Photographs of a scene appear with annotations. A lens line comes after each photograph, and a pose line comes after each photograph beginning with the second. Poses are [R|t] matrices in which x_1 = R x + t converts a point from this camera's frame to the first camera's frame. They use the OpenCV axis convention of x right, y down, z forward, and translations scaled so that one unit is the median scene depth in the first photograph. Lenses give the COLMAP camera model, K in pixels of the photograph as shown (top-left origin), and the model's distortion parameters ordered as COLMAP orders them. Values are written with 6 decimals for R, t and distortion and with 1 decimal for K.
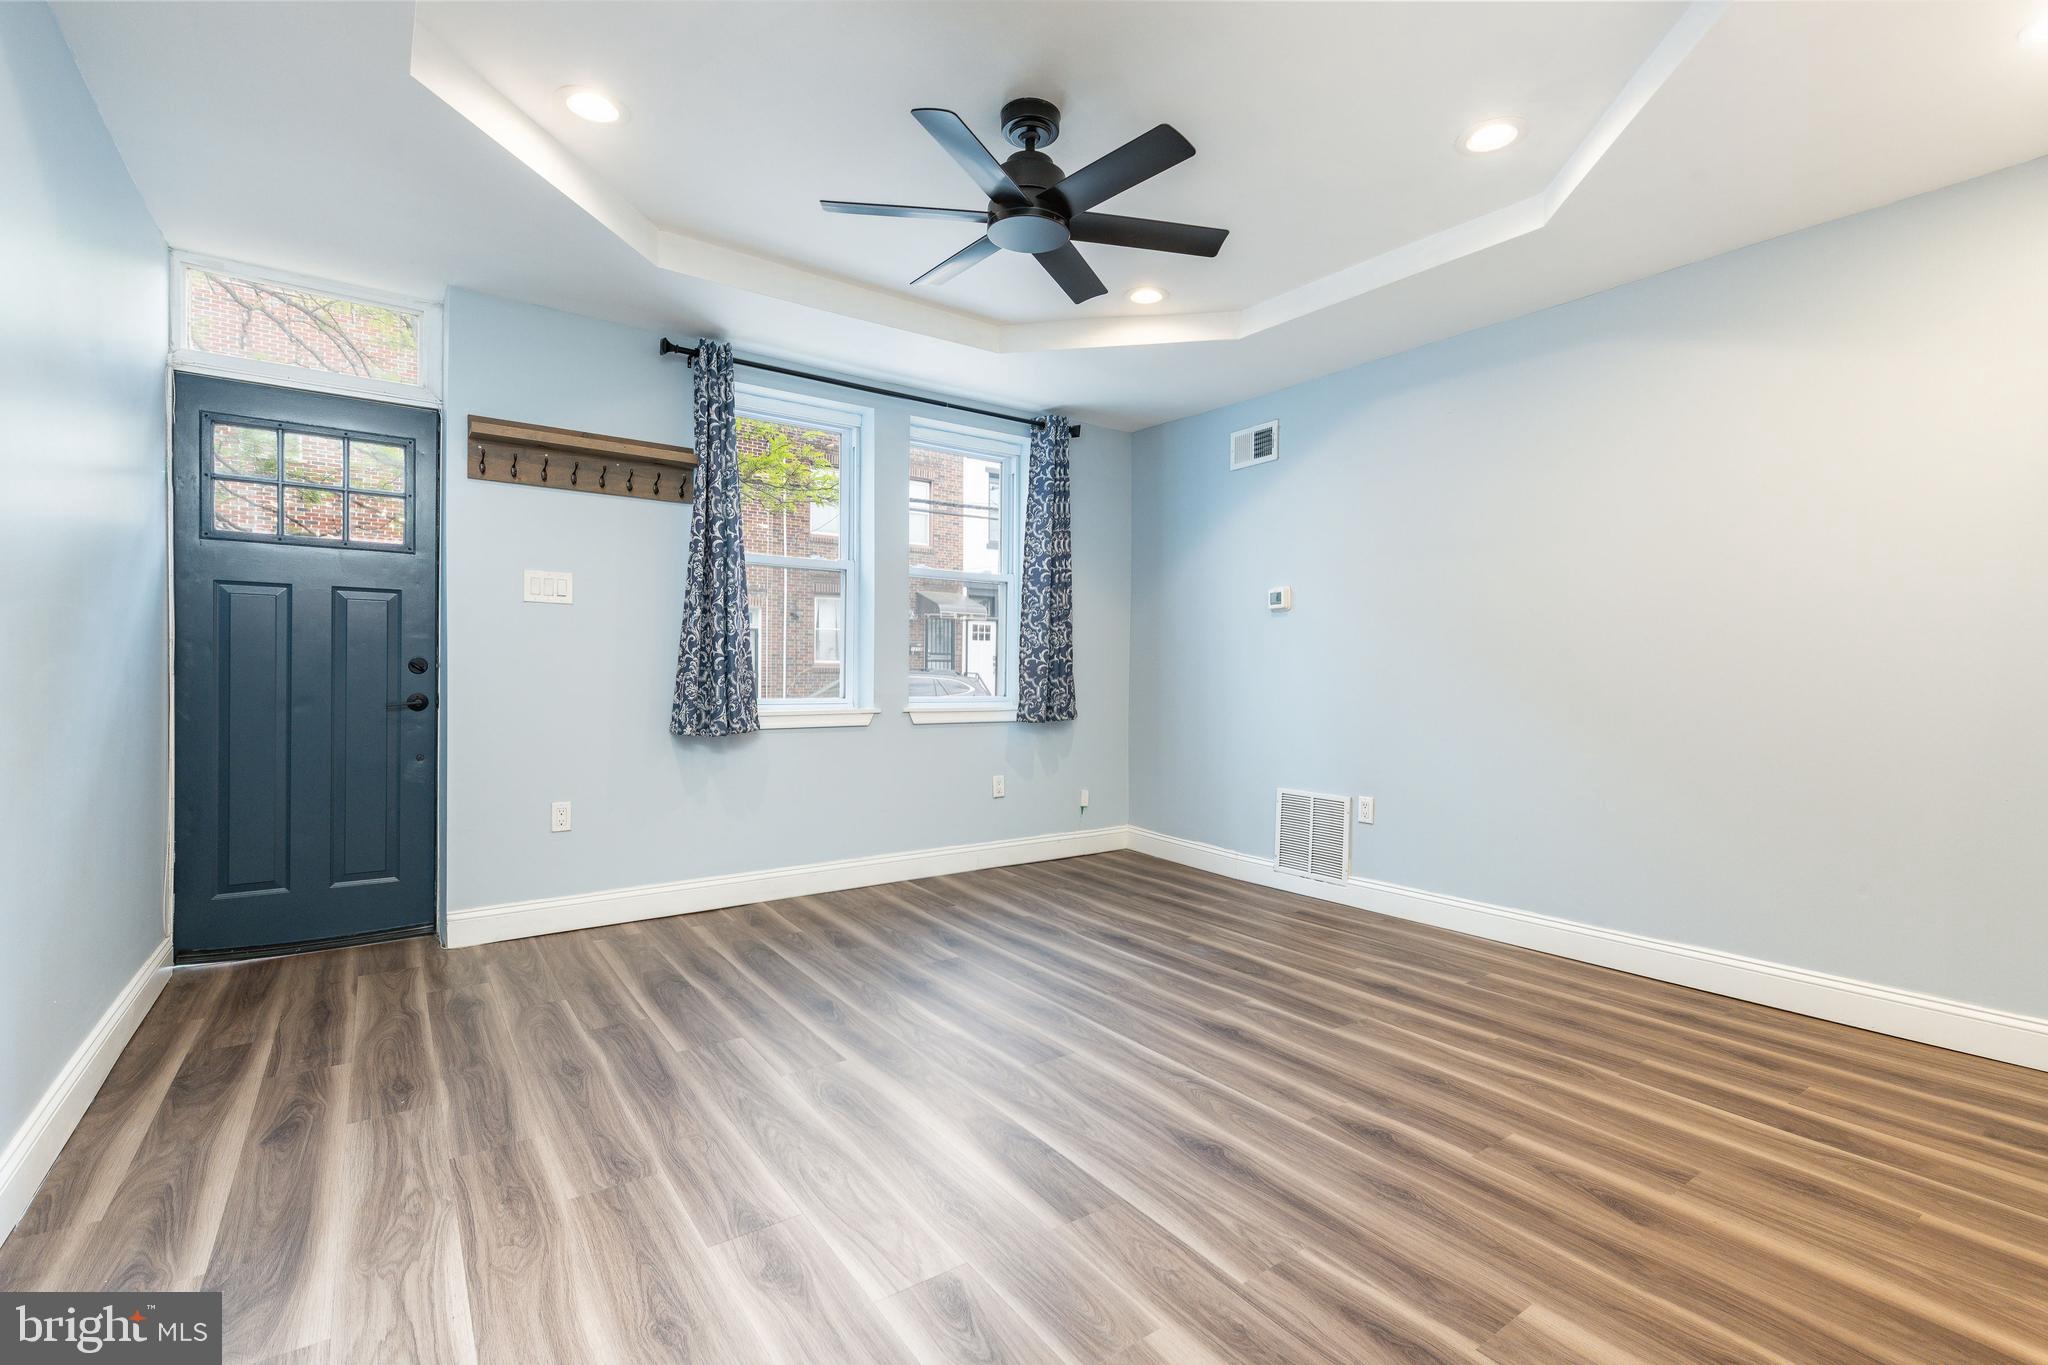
lens RADIAL K [[914.8, 0, 1021.8], [0, 914.8, 663.6], [0, 0, 1]] dist [0.013245, -0.000632]
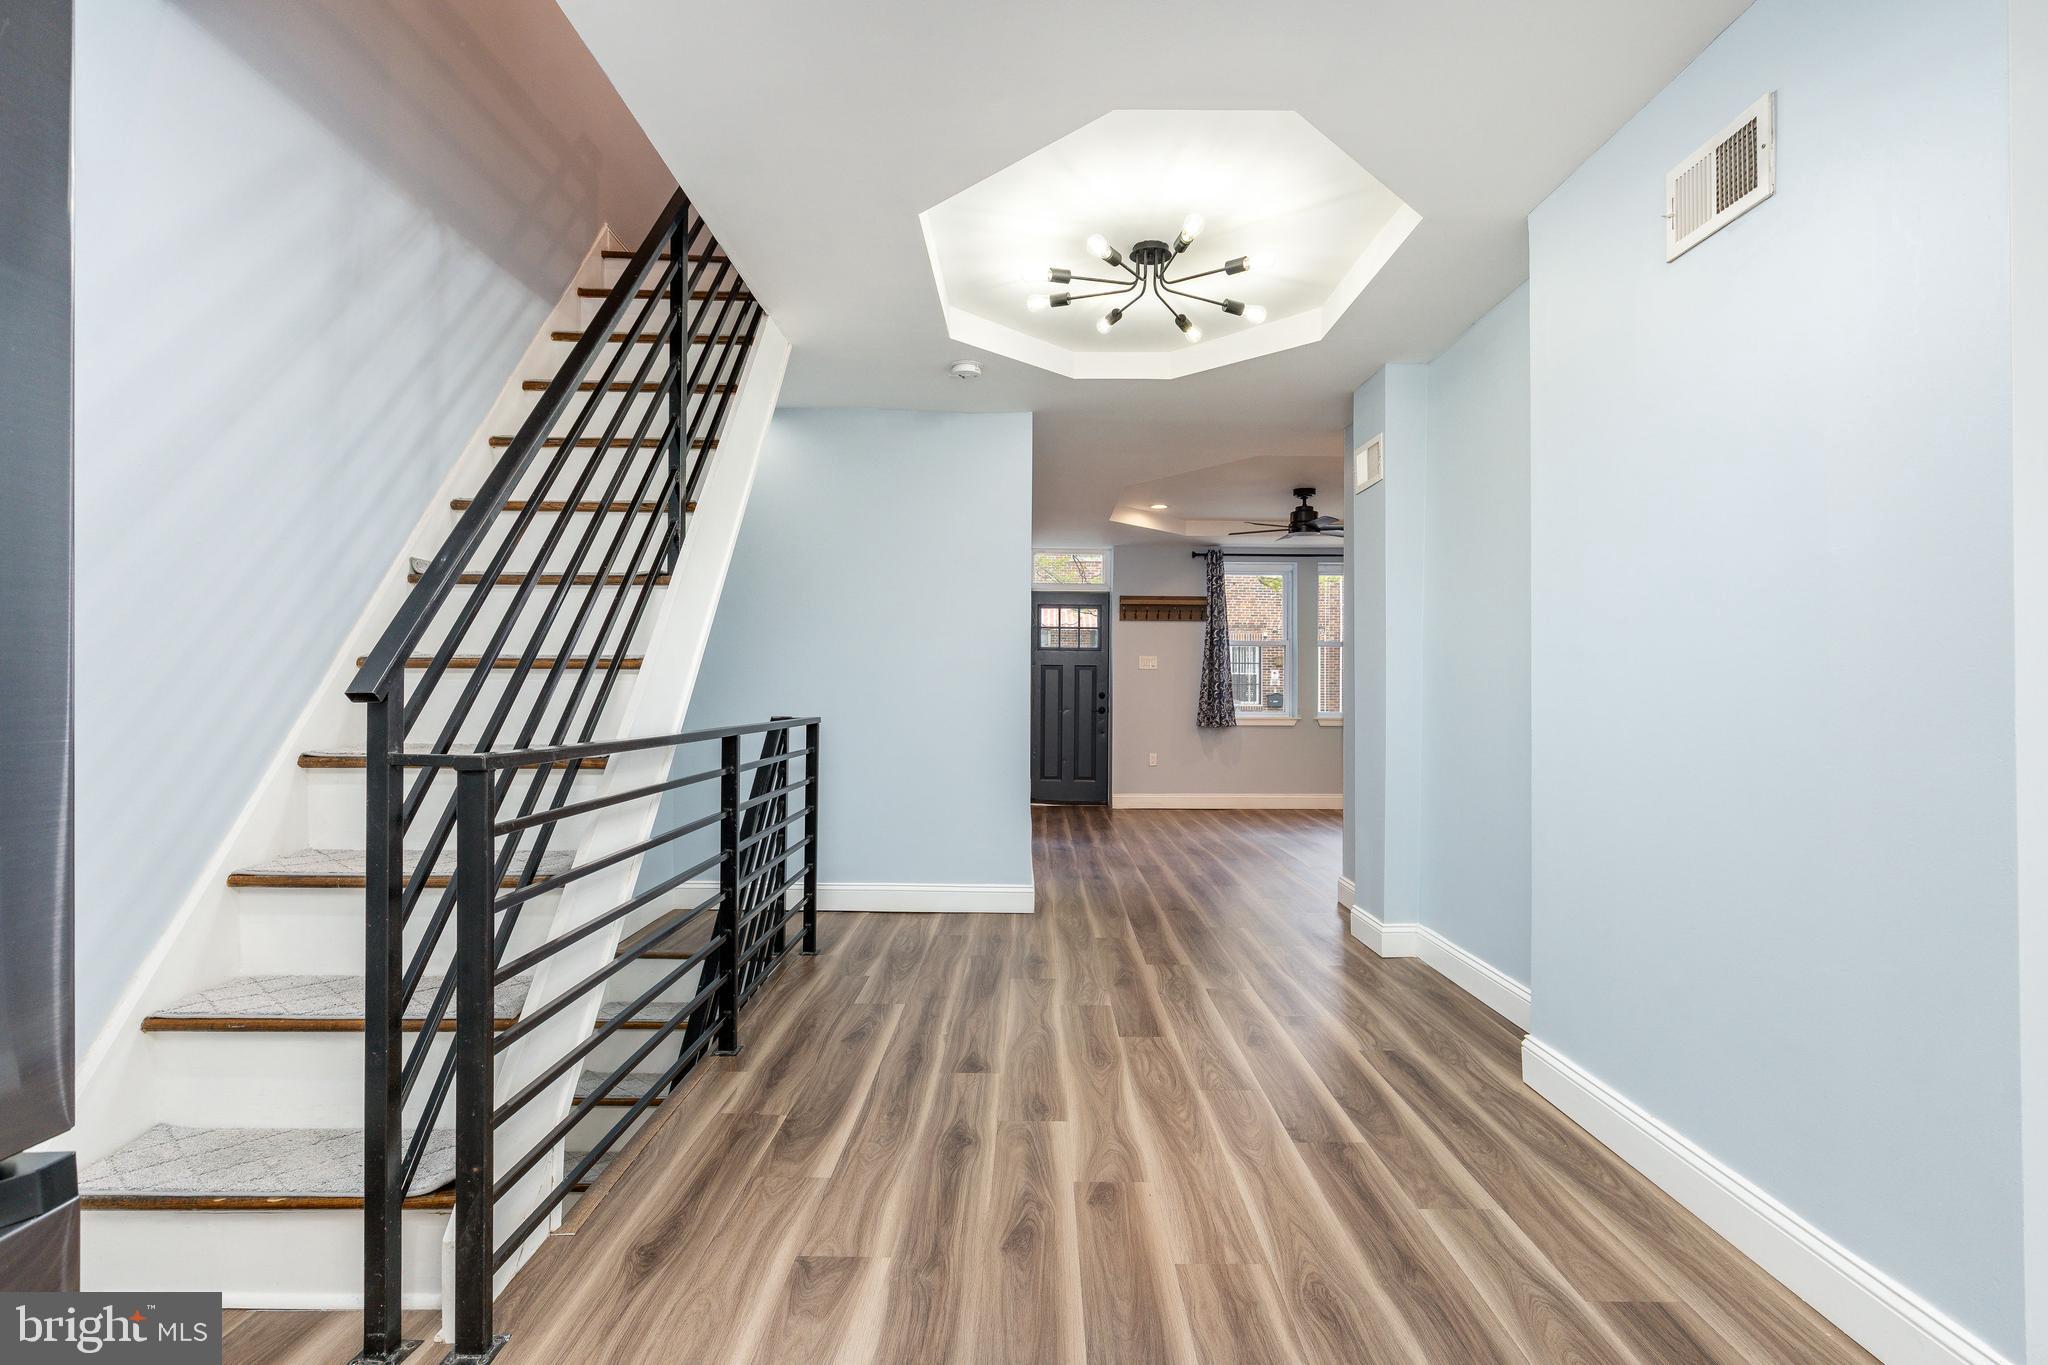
lens RADIAL K [[999.4, 0, 1013.4], [0, 999.4, 687.9], [0, 0, 1]] dist [0.001886, 0.000205]
pose [[0.805464, -0.004757, -0.592626, 0.826472], [0.005755, 0.999983, -0.000206, -0.020918], [0.592617, -0.003245, 0.805478, -1.451343]]
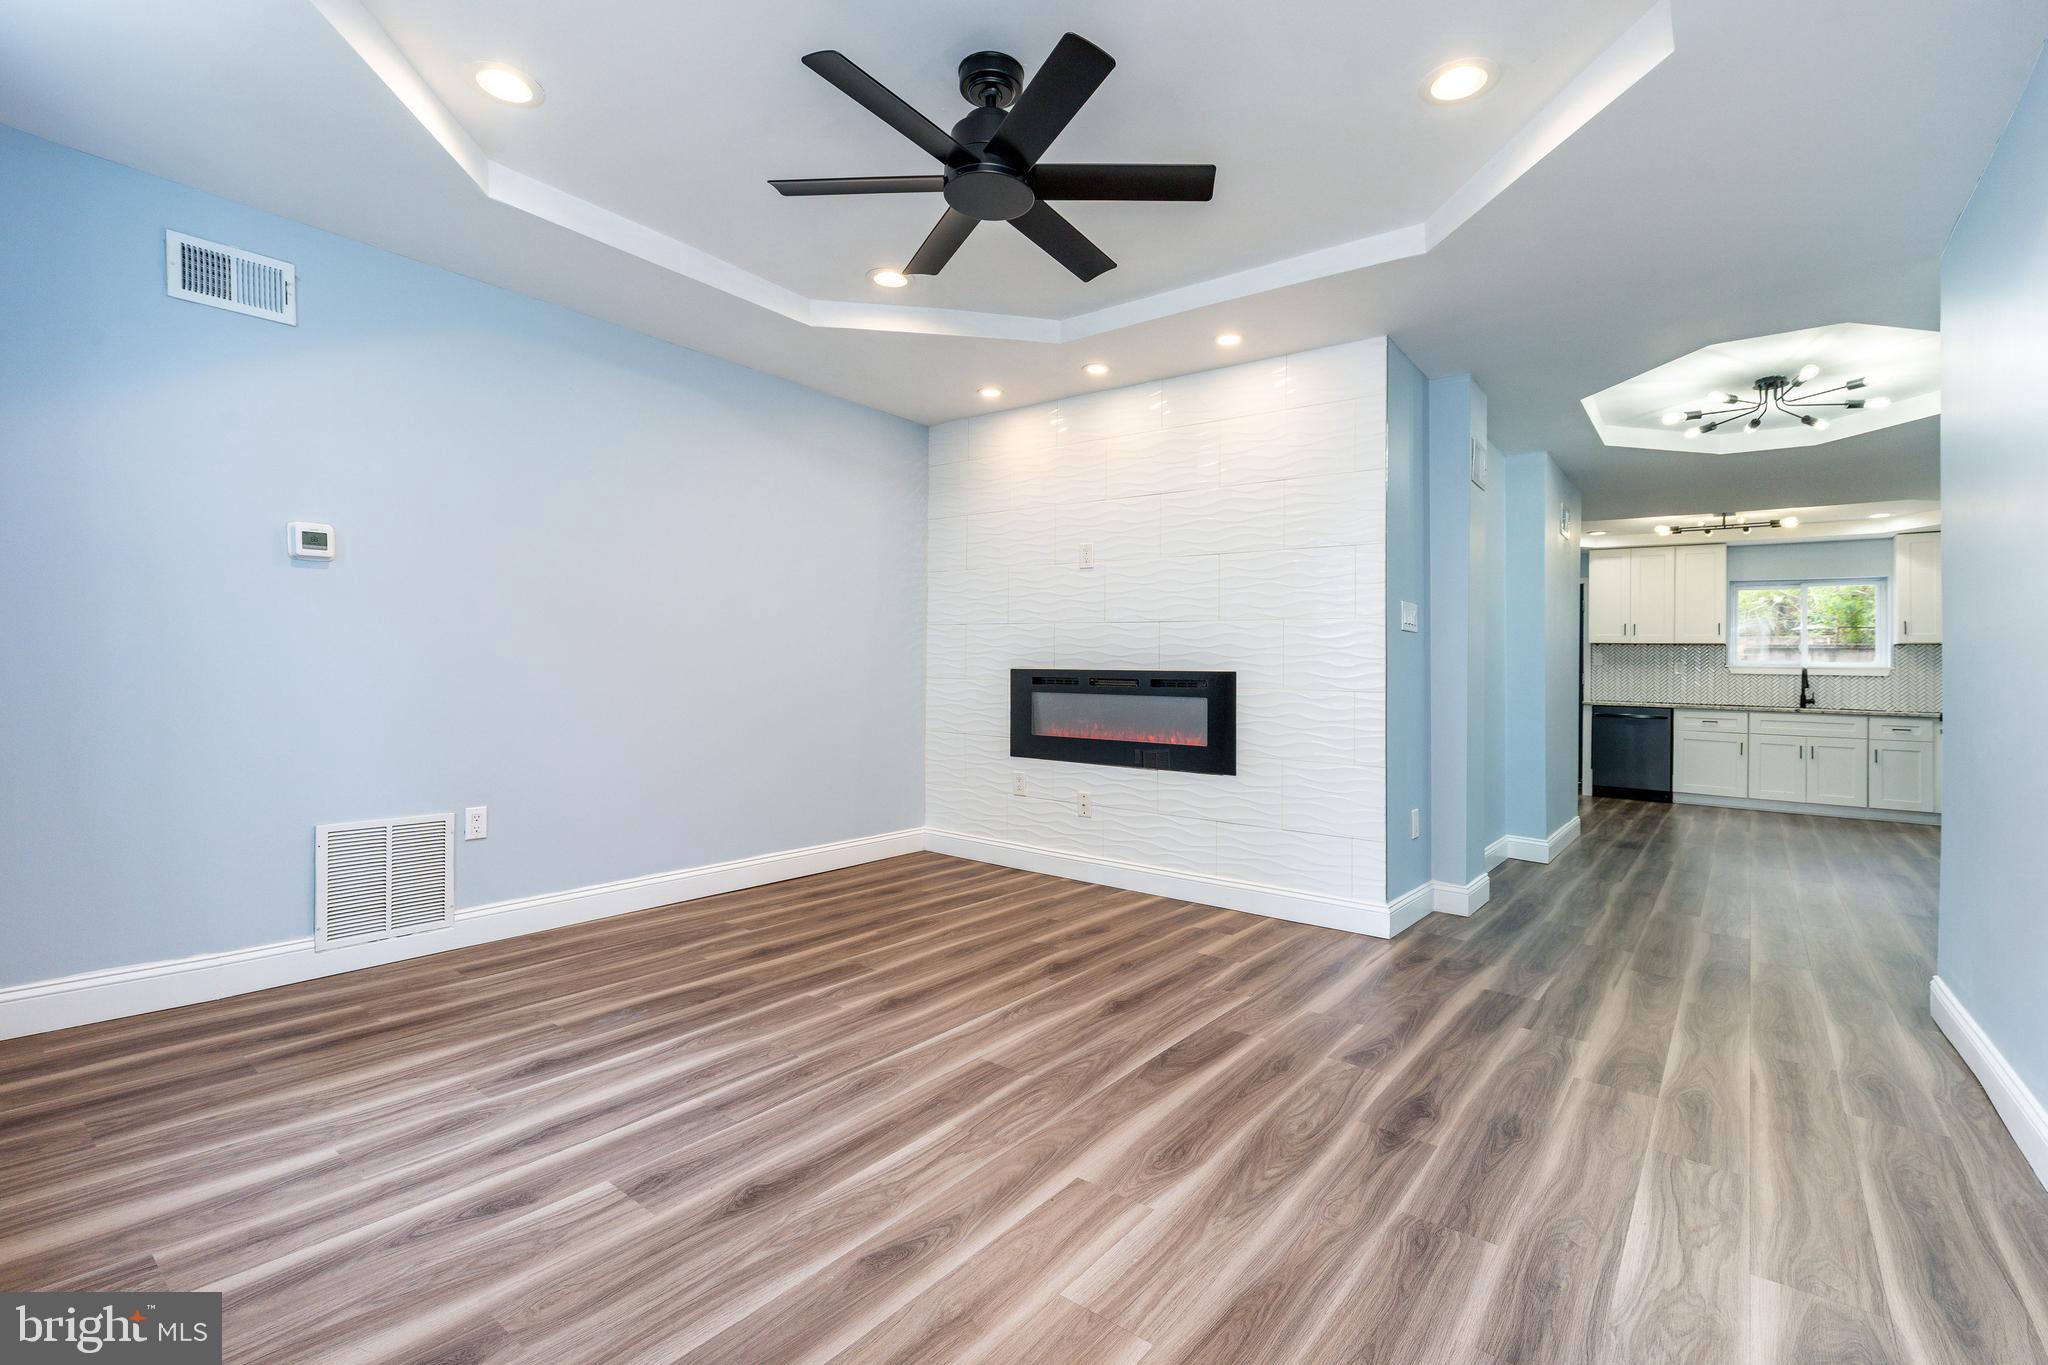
lens RADIAL K [[914.8, 0, 1008.8], [0, 914.8, 649.2], [0, 0, 1]] dist [0.013245, -0.000632]
pose [[-0.278887, 0.010980, 0.960261, -0.712768], [-0.037140, 0.999063, -0.022210, 0.003782], [-0.959605, -0.041859, -0.278218, 0.994025]]
